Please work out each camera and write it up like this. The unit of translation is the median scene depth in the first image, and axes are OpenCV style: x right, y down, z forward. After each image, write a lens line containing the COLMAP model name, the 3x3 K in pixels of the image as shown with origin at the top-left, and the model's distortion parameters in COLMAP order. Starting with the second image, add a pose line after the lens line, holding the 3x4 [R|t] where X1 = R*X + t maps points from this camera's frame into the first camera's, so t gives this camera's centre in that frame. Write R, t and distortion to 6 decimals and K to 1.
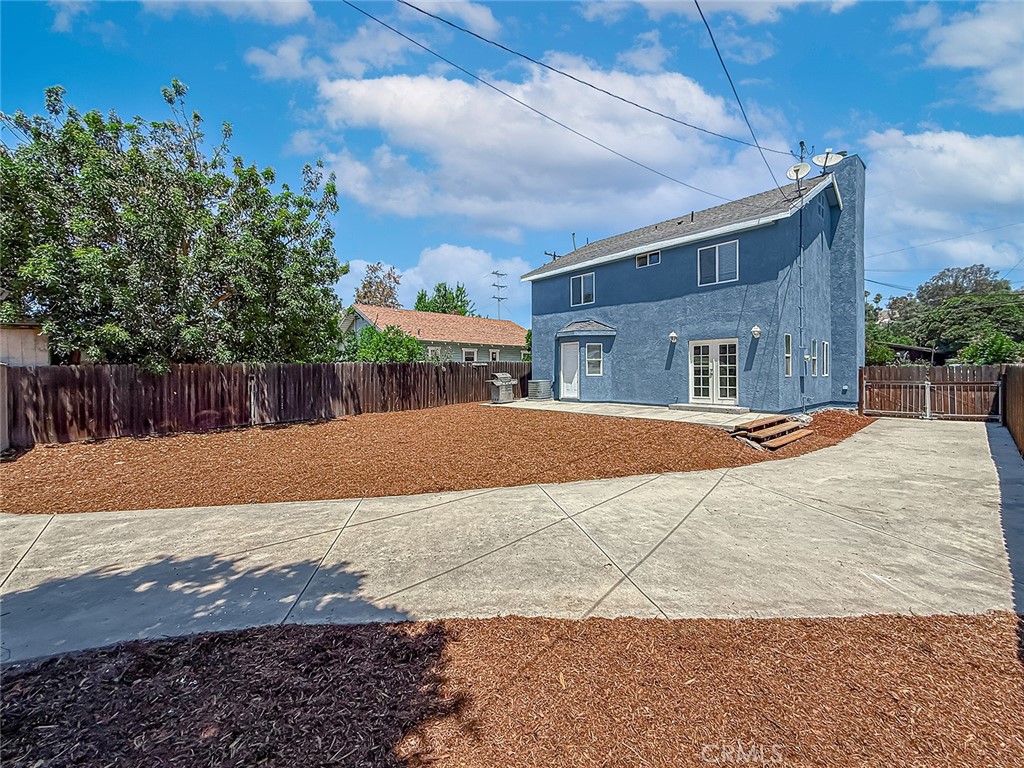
lens RADIAL K [[420.9, 0, 516.7], [0, 420.9, 380.7], [0, 0, 1]] dist [-0.001015, 0.000759]
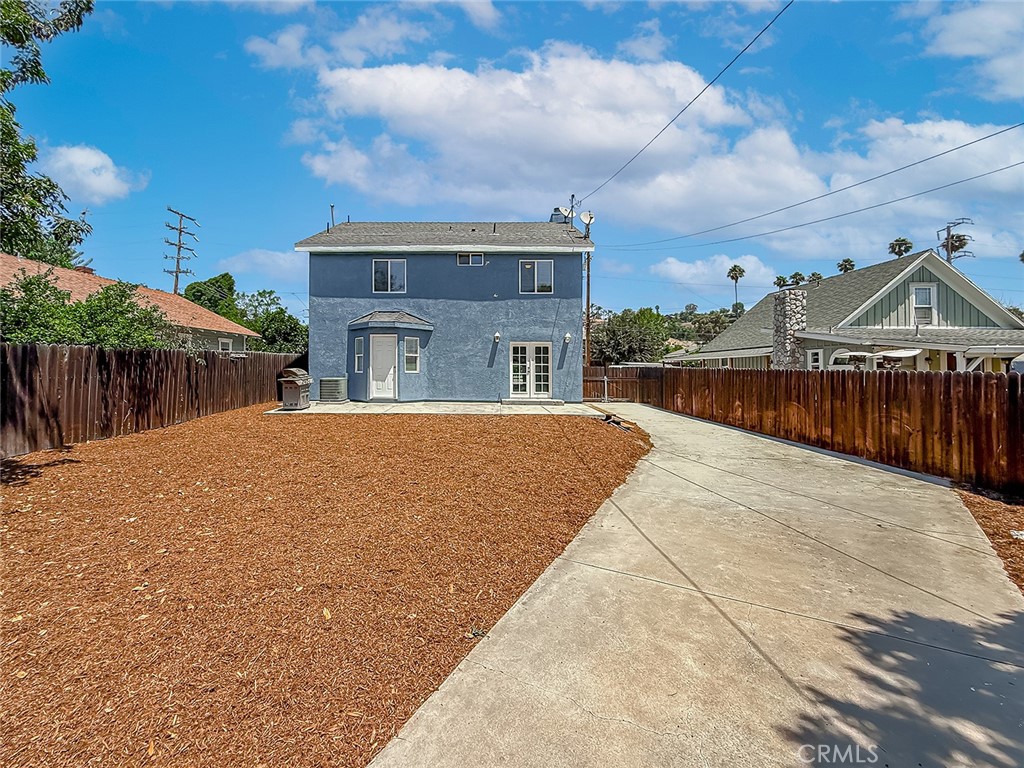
lens RADIAL K [[420.9, 0, 495.1], [0, 420.9, 373.5], [0, 0, 1]] dist [-0.001015, 0.000759]
pose [[0.673053, 0.001538, 0.739592, -0.394446], [0.004735, 0.999968, -0.006388, -0.003795], [-0.739579, 0.007802, 0.673025, 0.265840]]
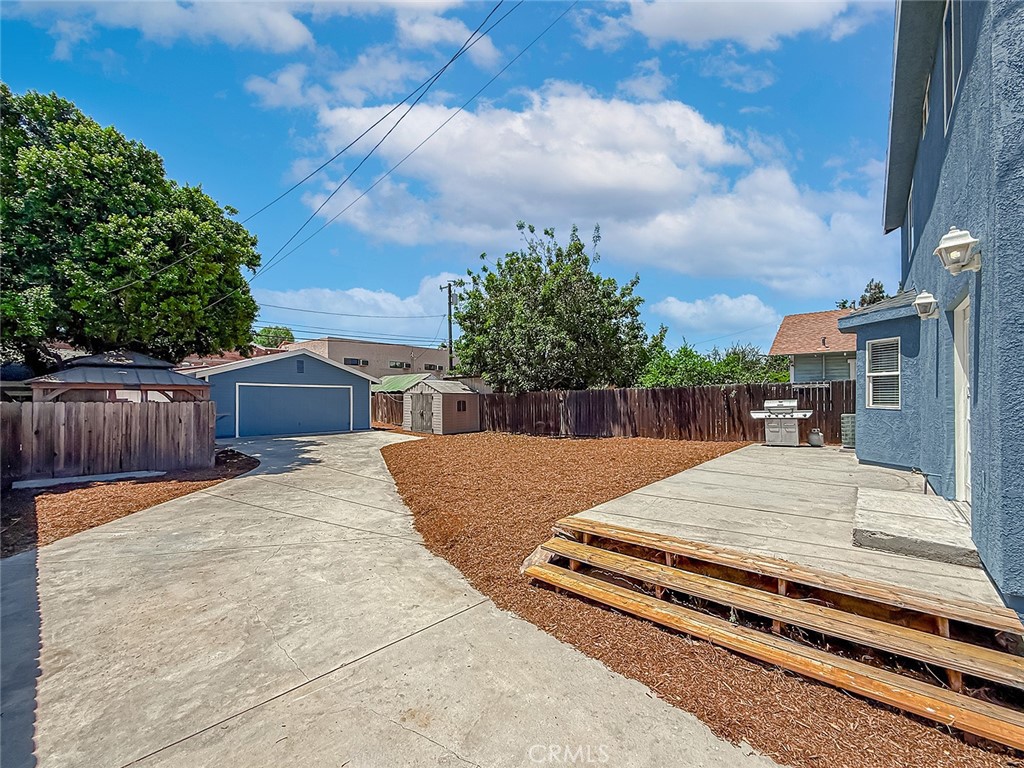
lens RADIAL K [[420.9, 0, 506.8], [0, 420.9, 404.5], [0, 0, 1]] dist [-0.001015, 0.000759]
pose [[0.101893, 0.022891, -0.994532, 0.645121], [-0.016891, 0.999631, 0.021278, -0.019941], [0.994652, 0.014630, 0.102242, 0.570067]]
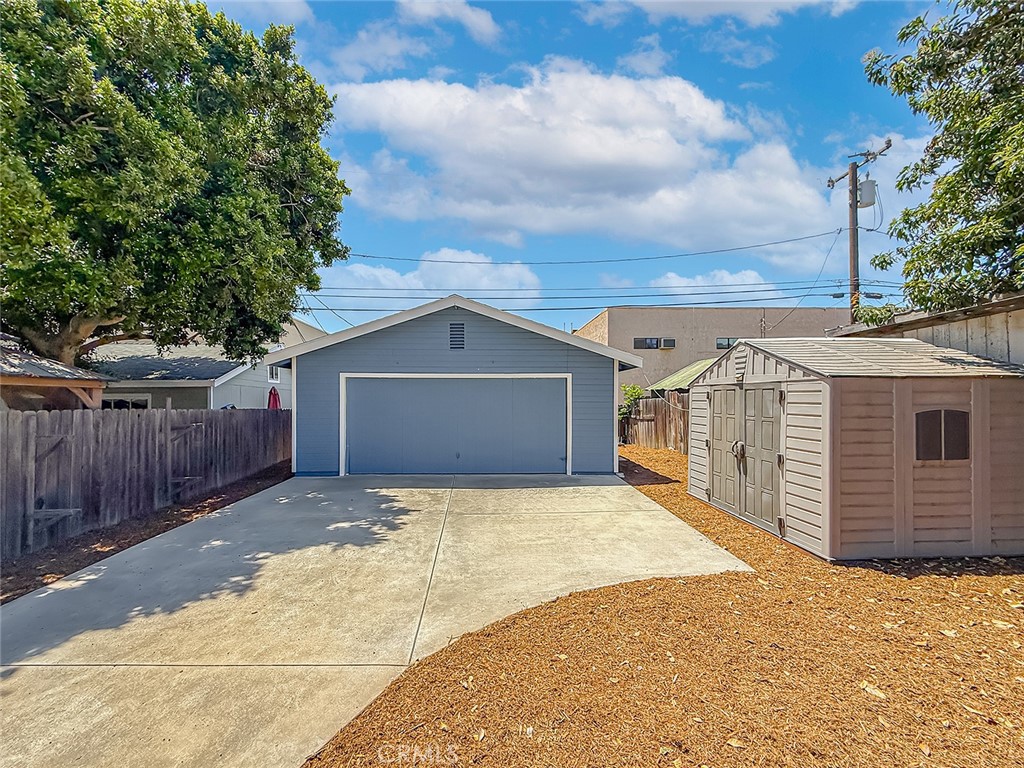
lens RADIAL K [[420.9, 0, 489.3], [0, 420.9, 406.1], [0, 0, 1]] dist [-0.001015, 0.000759]
pose [[-0.672250, 0.012015, -0.740226, -0.259564], [-0.004170, 0.999791, 0.020016, -0.008287], [0.740312, 0.016542, -0.672060, 0.527479]]
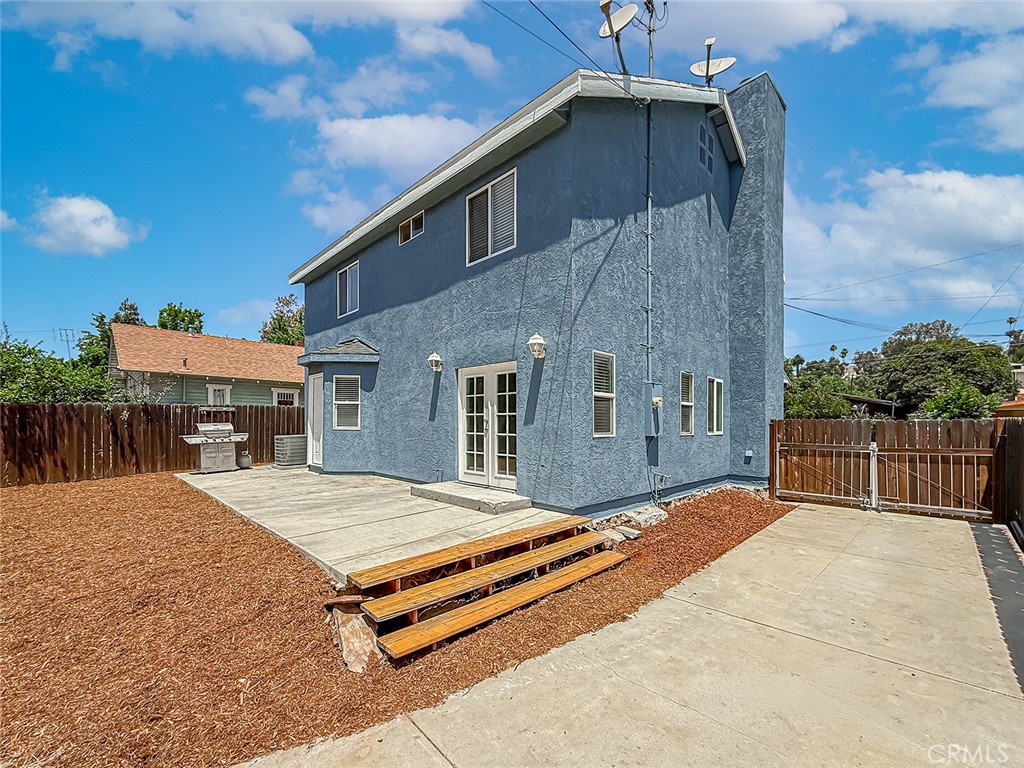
lens RADIAL K [[420.9, 0, 521.7], [0, 420.9, 428.3], [0, 0, 1]] dist [-0.001015, 0.000759]
pose [[0.998612, 0.011885, 0.051311, 0.427211], [-0.011549, 0.999910, -0.006844, -0.012652], [-0.051388, 0.006242, 0.998659, 0.410879]]
